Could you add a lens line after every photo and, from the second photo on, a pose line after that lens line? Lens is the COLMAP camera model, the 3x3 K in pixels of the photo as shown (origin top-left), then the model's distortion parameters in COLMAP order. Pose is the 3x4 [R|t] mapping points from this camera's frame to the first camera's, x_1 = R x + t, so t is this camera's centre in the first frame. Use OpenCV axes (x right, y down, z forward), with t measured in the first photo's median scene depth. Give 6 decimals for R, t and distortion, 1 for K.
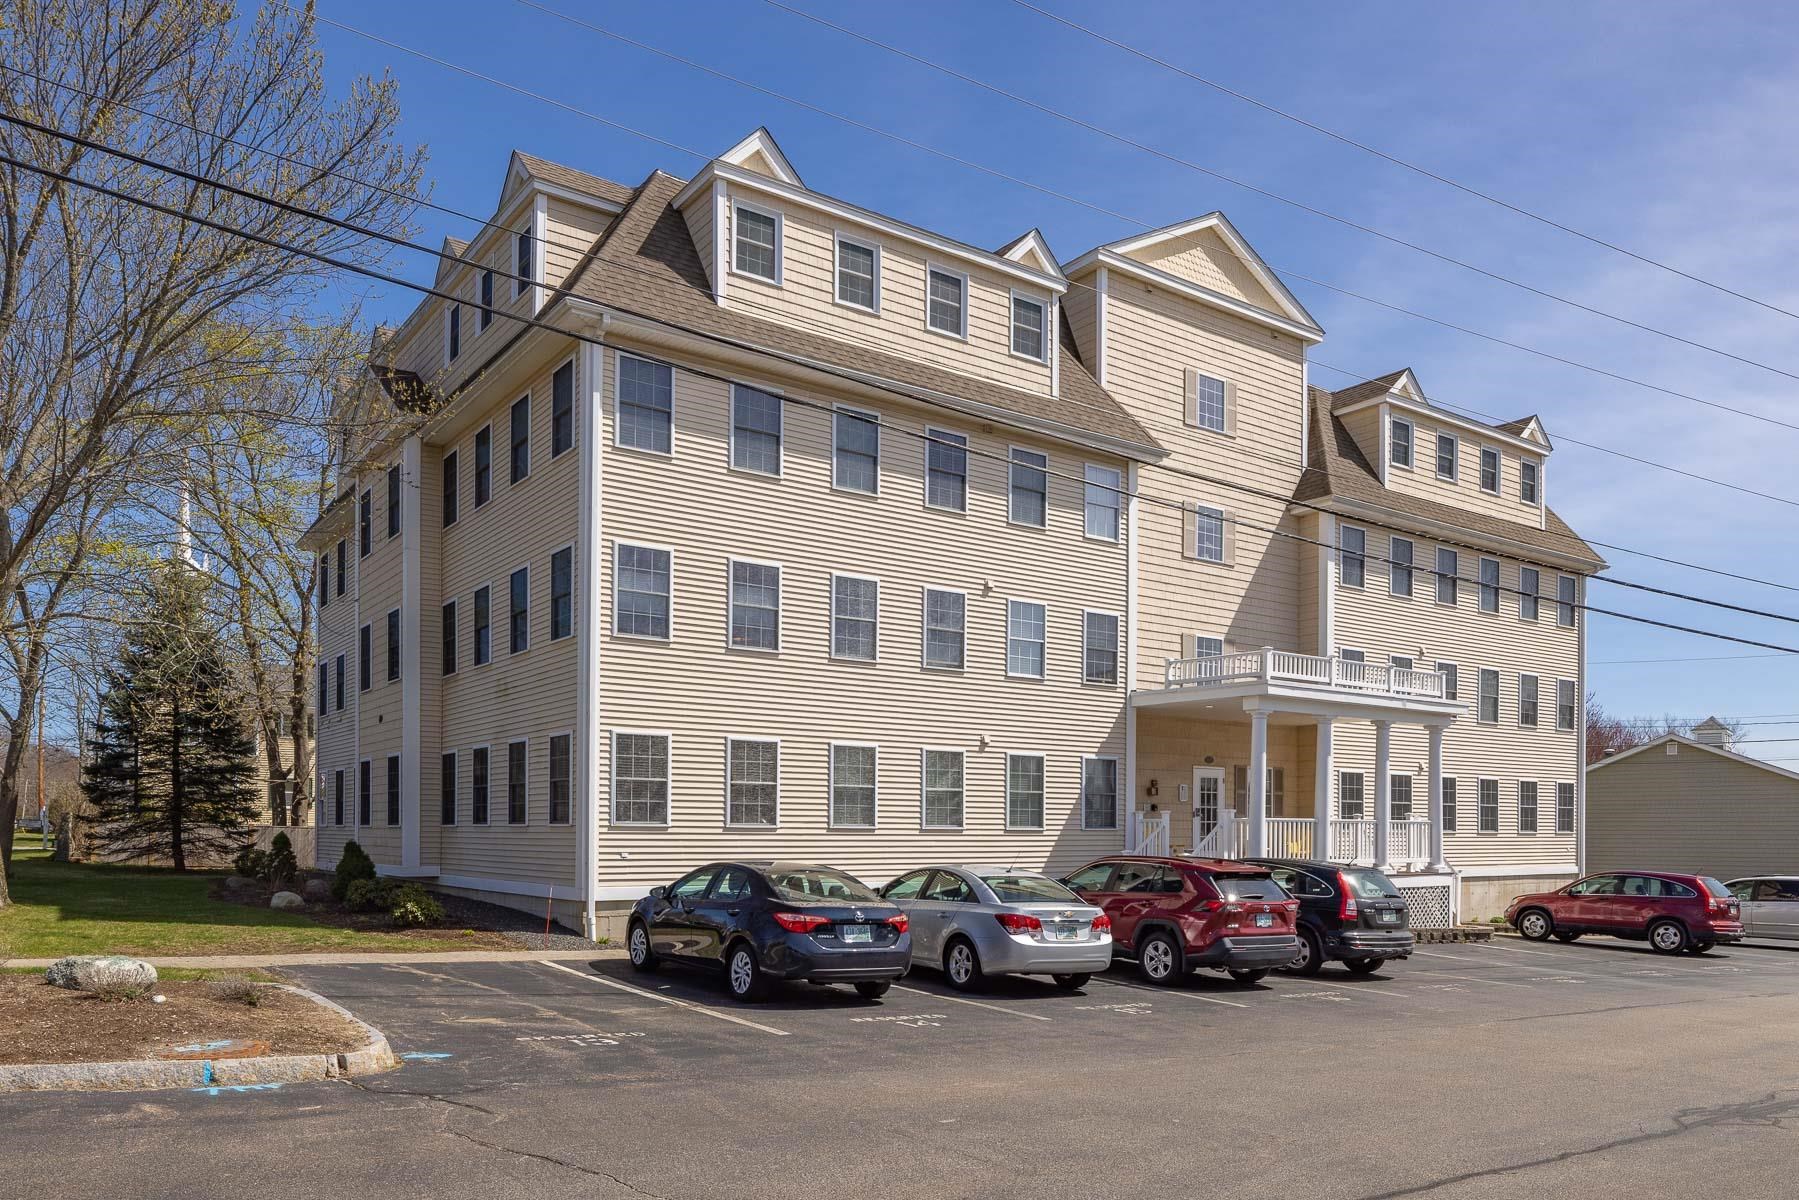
lens RADIAL K [[1223.6, 0, 901.3], [0, 1223.6, 507.4], [0, 0, 1]] dist [-0.005642, -0.000725]
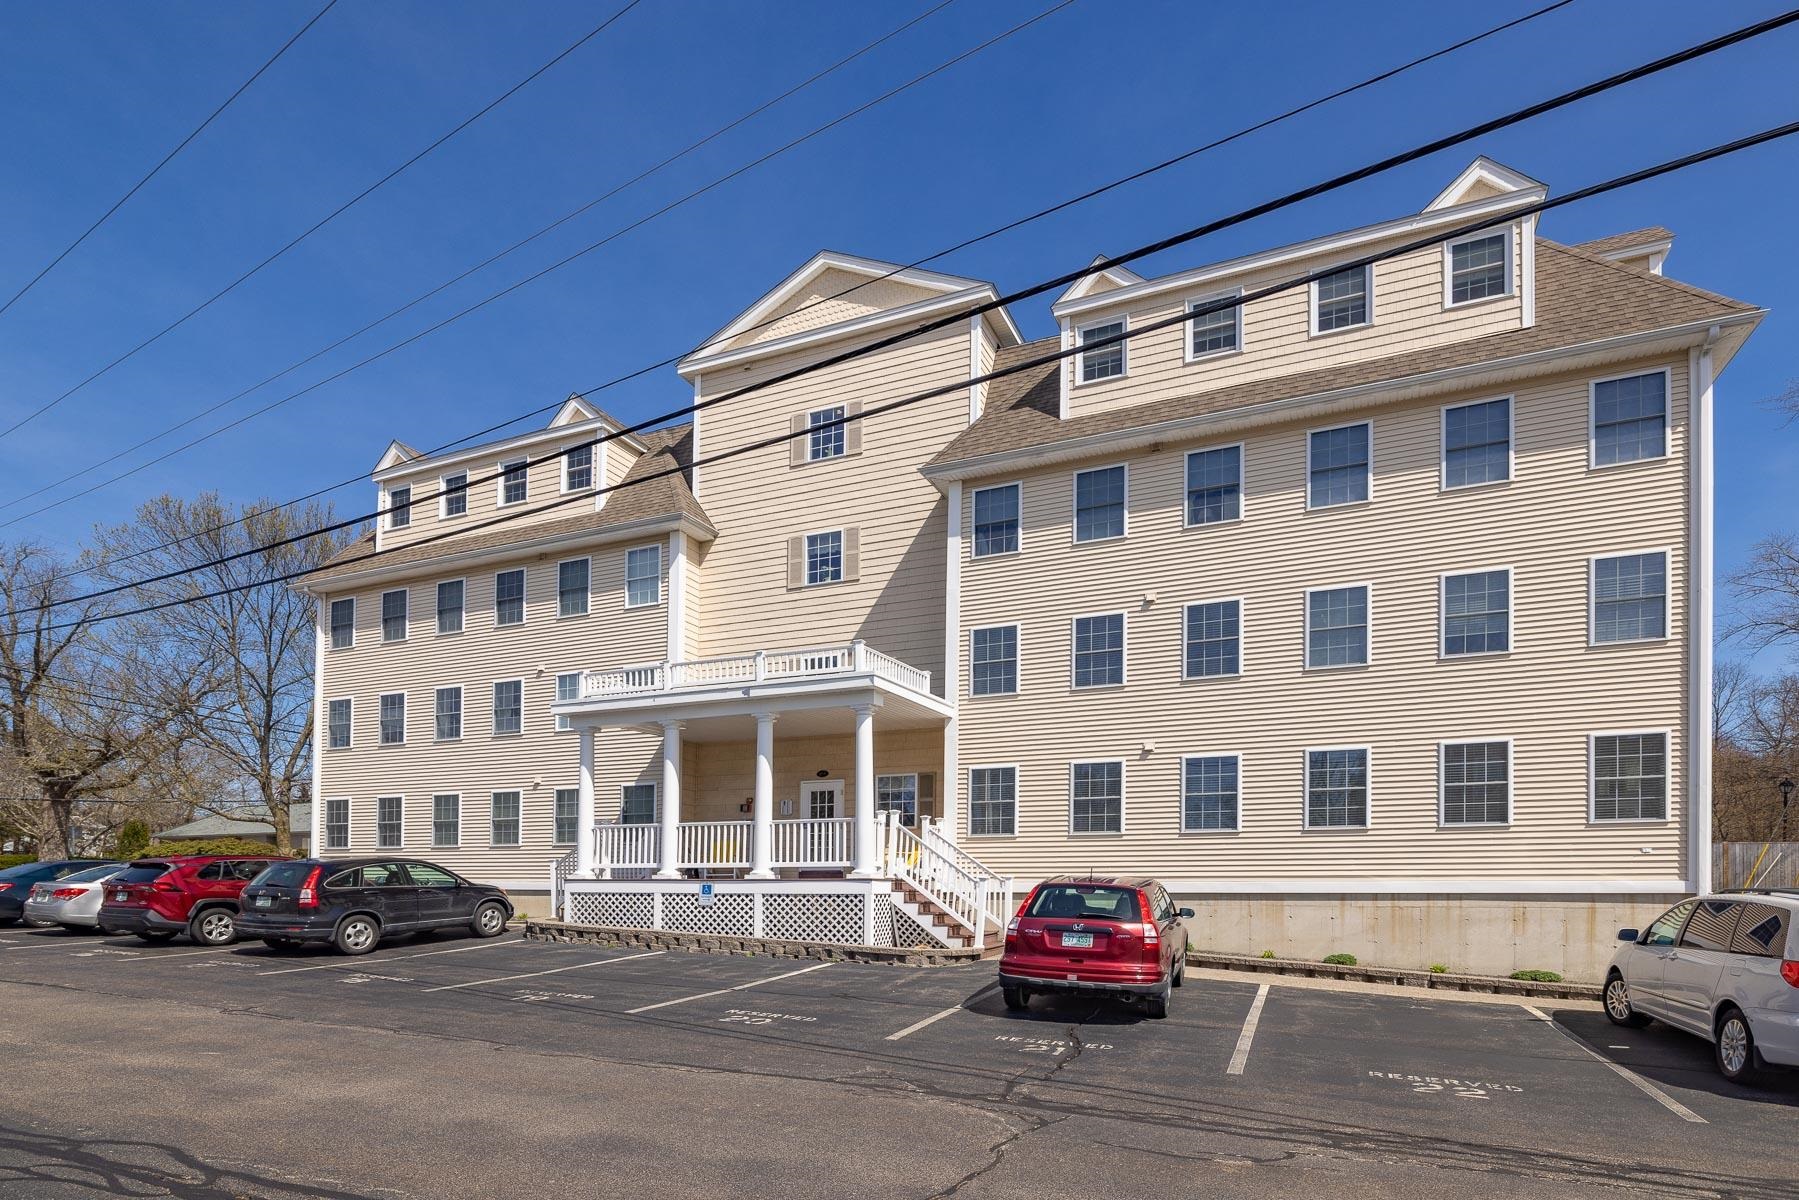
lens RADIAL K [[912.0, 0, 927.1], [0, 912.0, 592.7], [0, 0, 1]] dist [-0.010583, -0.000240]
pose [[0.522984, -0.239856, -0.817898, 0.553728], [0.239483, 0.962284, -0.129066, 0.104137], [0.818007, -0.128373, 0.560701, 0.378722]]
